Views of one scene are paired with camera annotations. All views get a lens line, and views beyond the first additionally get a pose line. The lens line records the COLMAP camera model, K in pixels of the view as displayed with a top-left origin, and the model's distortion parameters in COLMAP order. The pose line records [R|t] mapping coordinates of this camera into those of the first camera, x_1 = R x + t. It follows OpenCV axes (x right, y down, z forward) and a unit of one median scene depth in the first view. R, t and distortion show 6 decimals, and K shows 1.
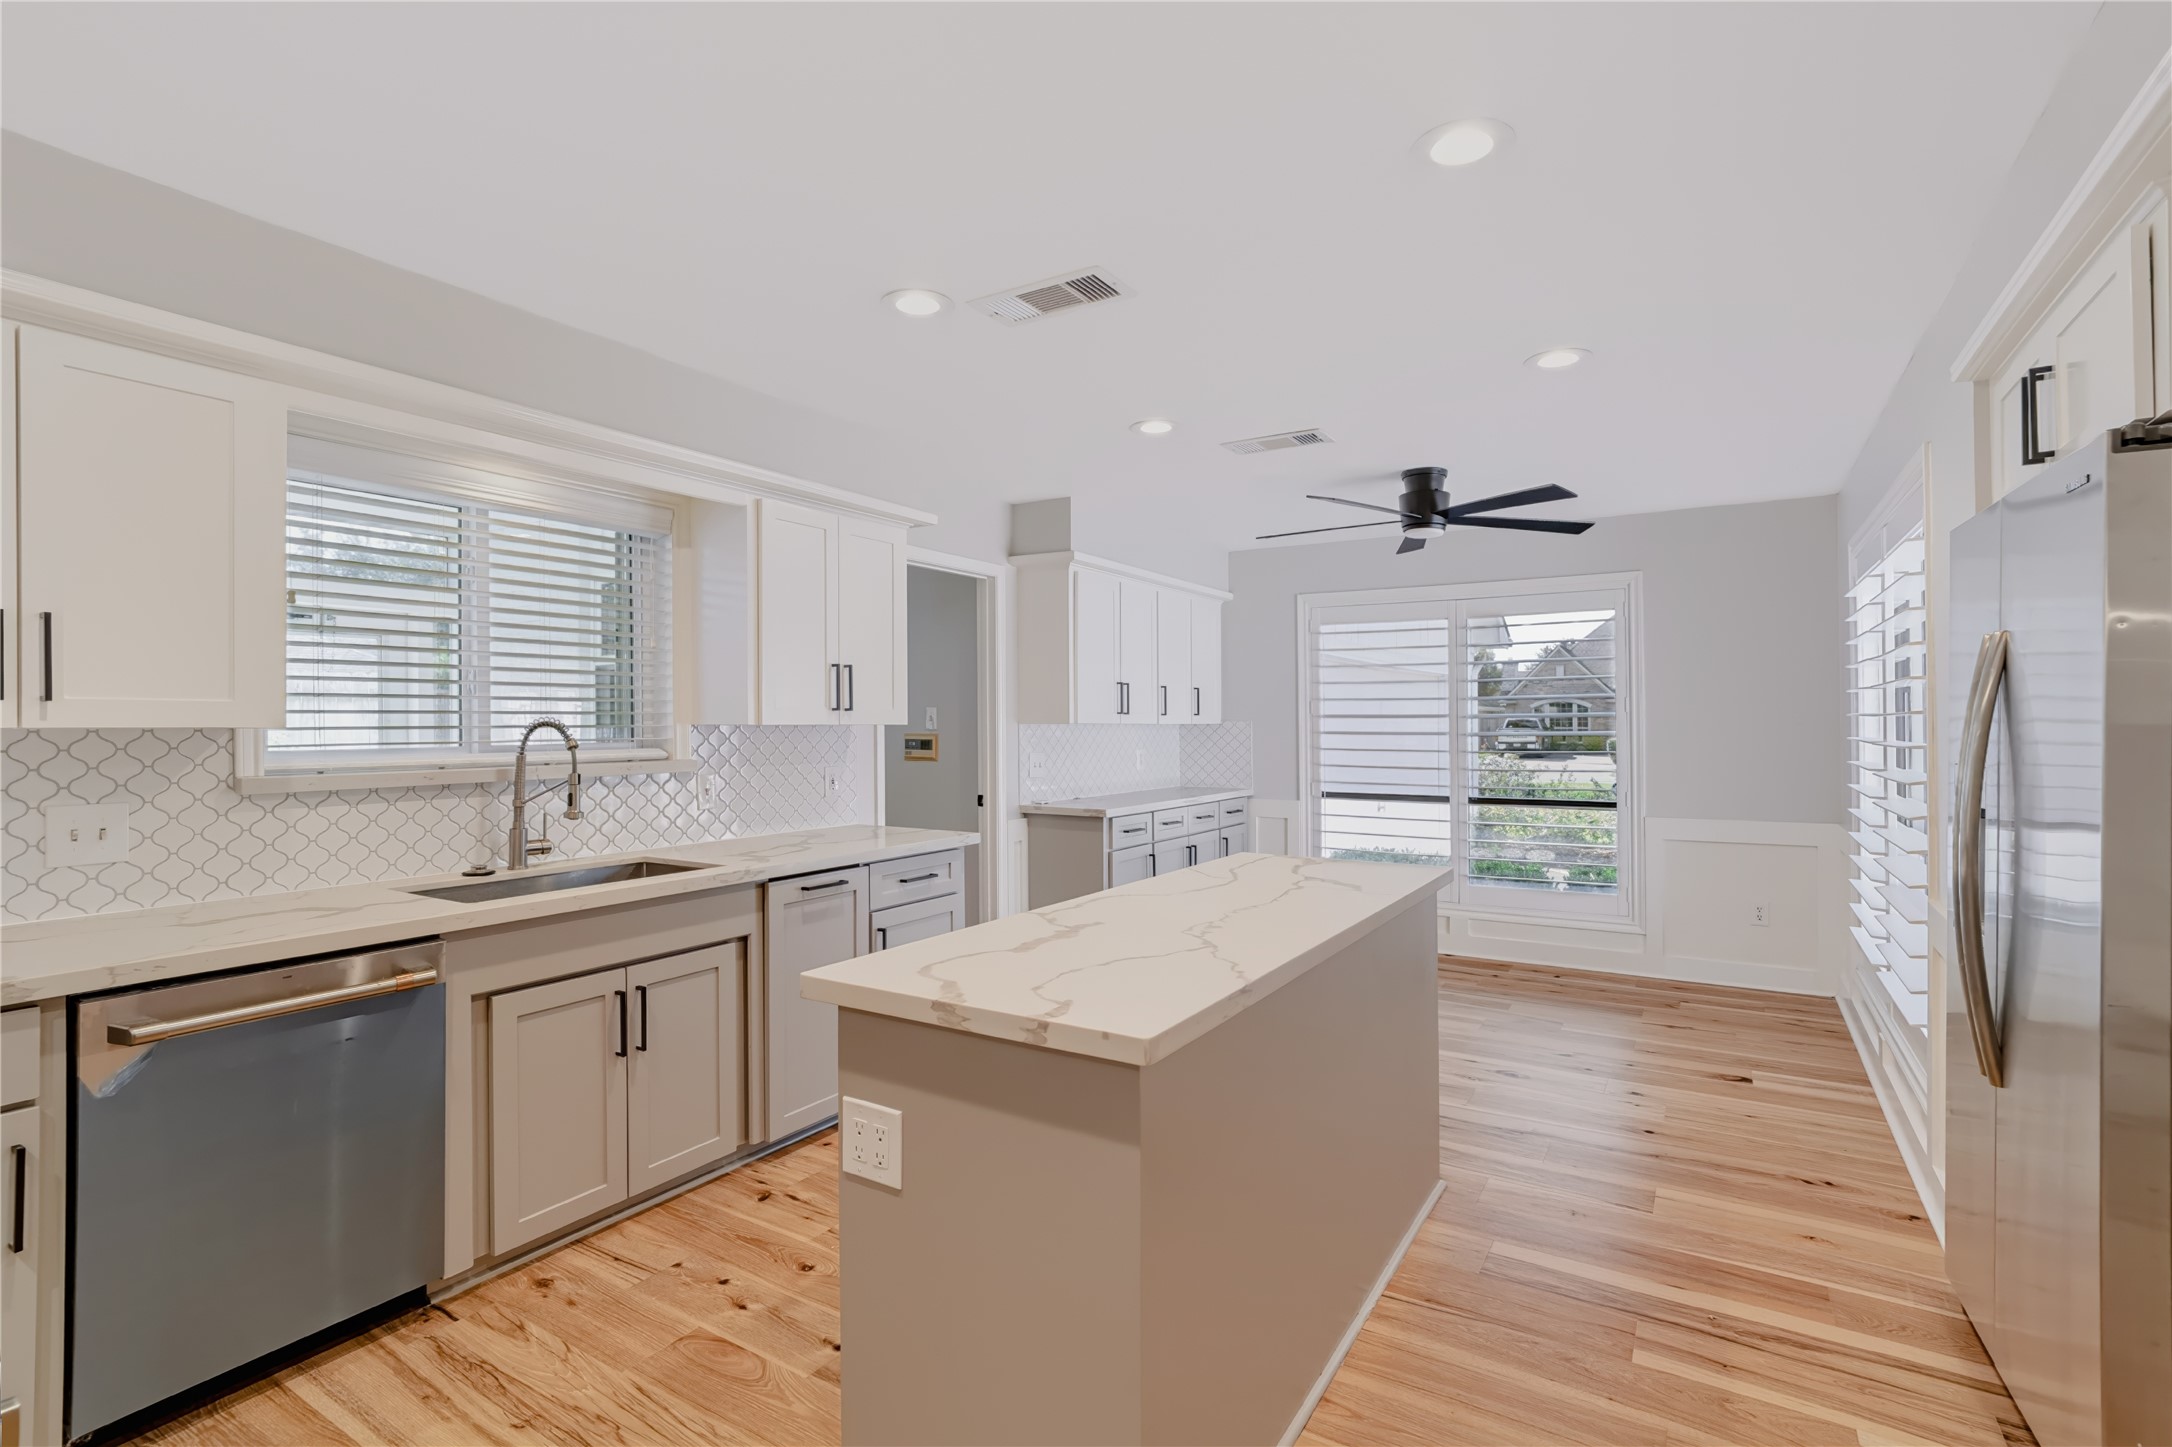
lens RADIAL K [[1025.5, 0, 1076.9], [0, 1025.5, 715.5], [0, 0, 1]] dist [-0.005967, 0.001455]
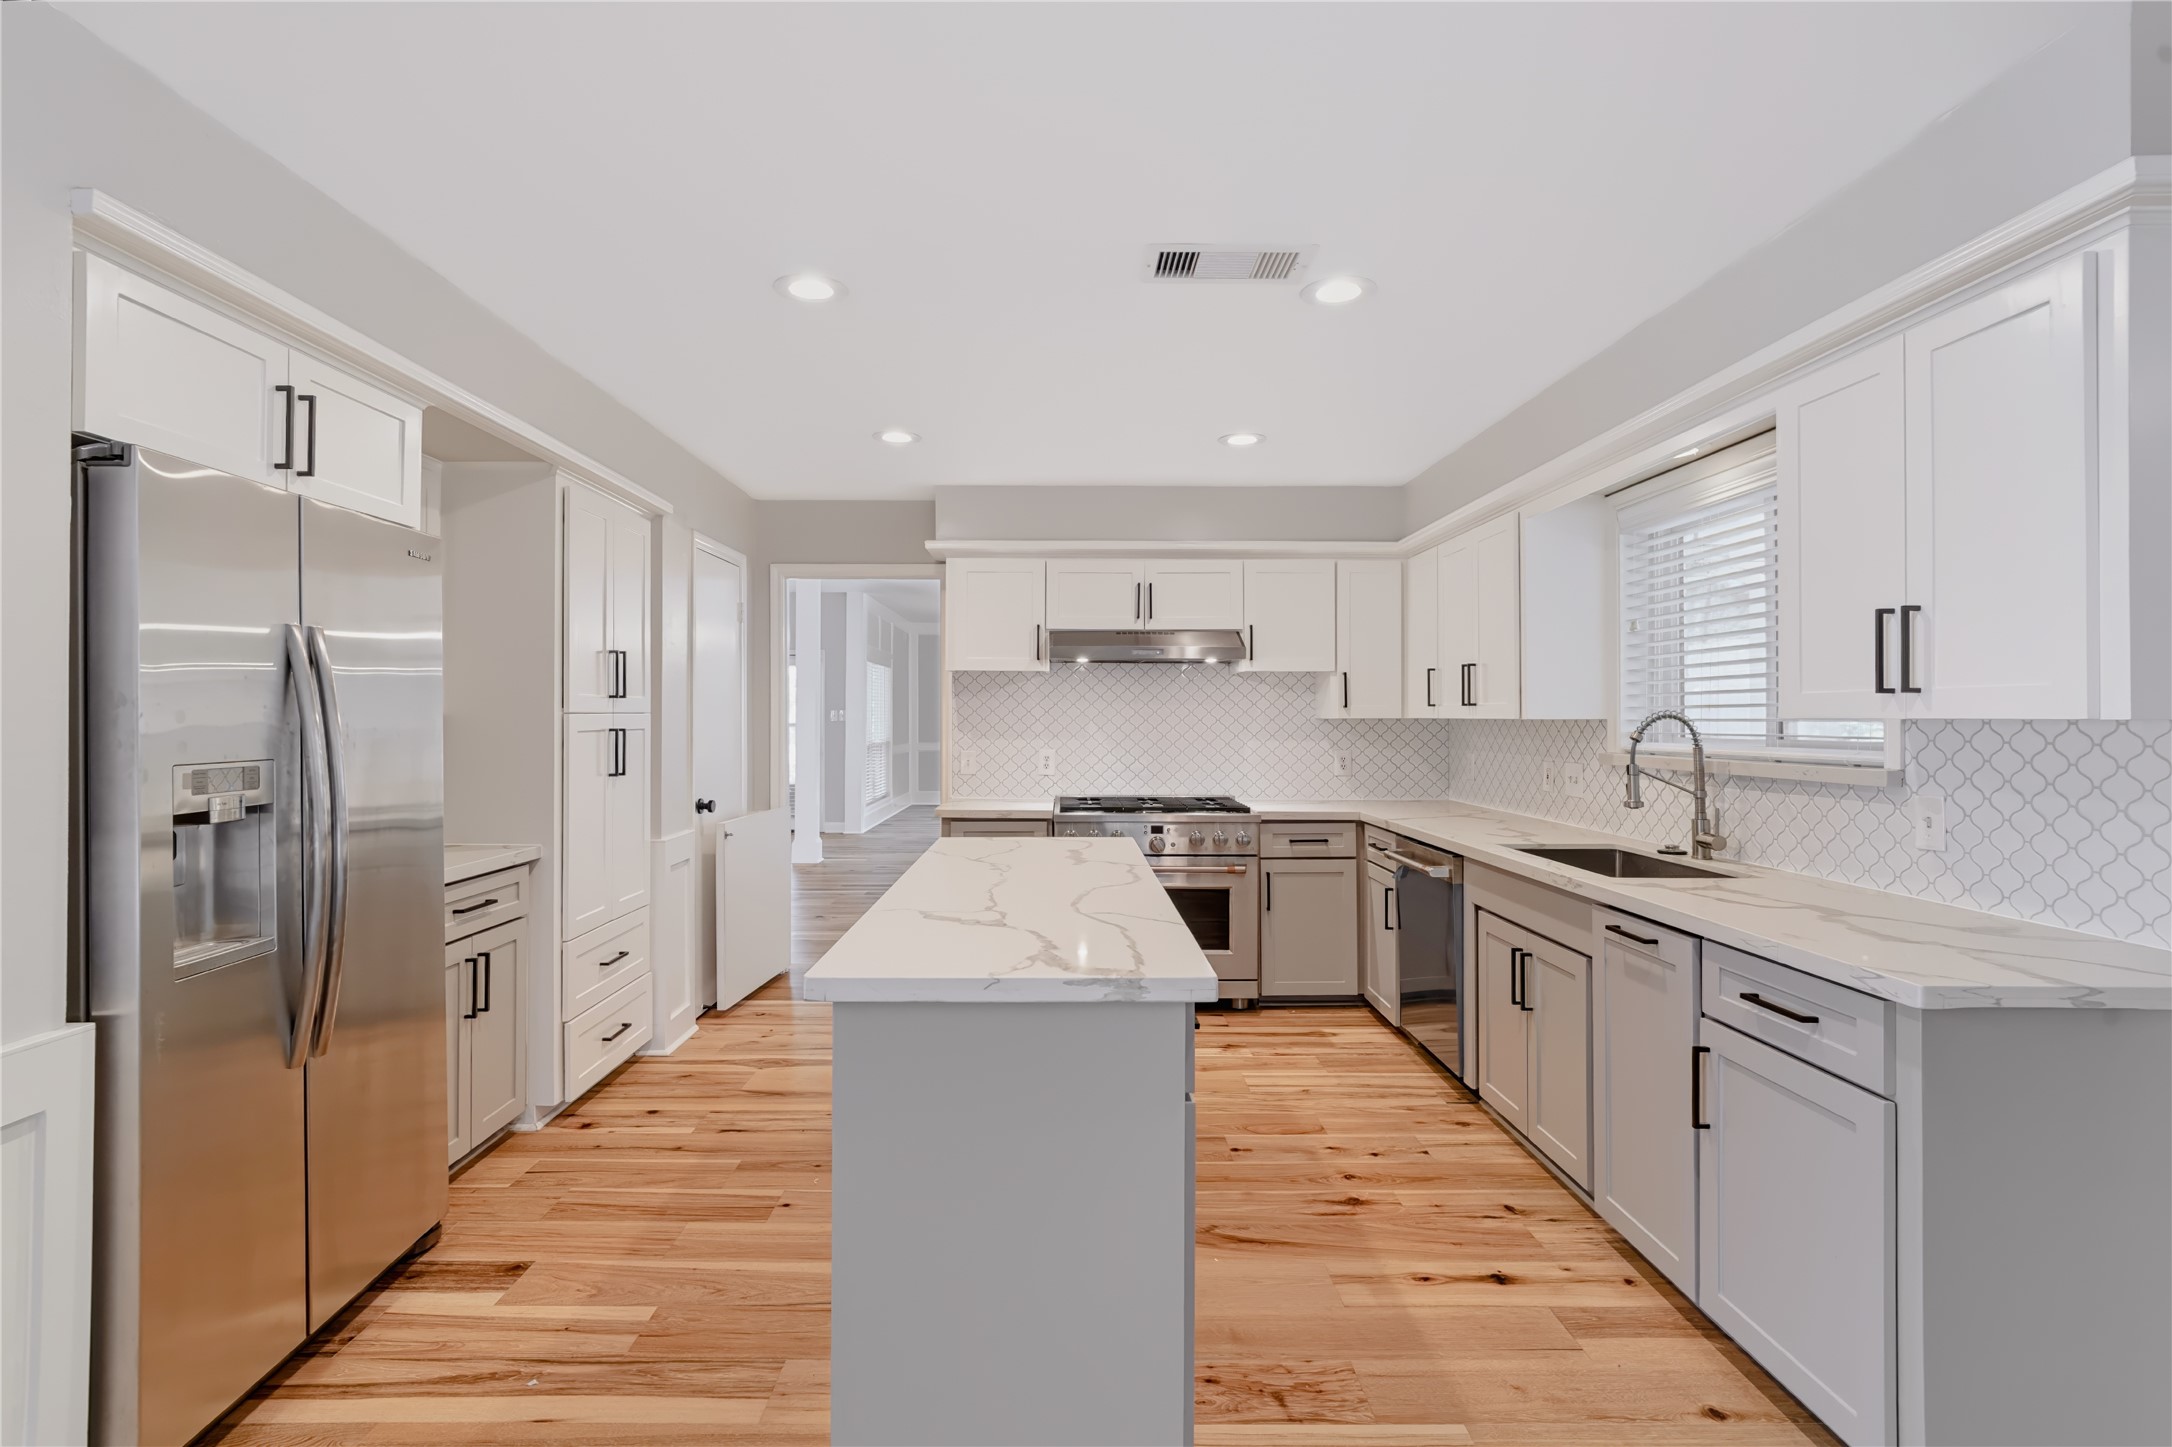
lens RADIAL K [[1025.5, 0, 1063.1], [0, 1025.5, 713.8], [0, 0, 1]] dist [-0.005967, 0.001455]
pose [[-0.846836, -0.003892, -0.531839, 0.327659], [0.001971, 0.999943, -0.010457, 0.008989], [0.531850, -0.009903, -0.846781, 0.928093]]
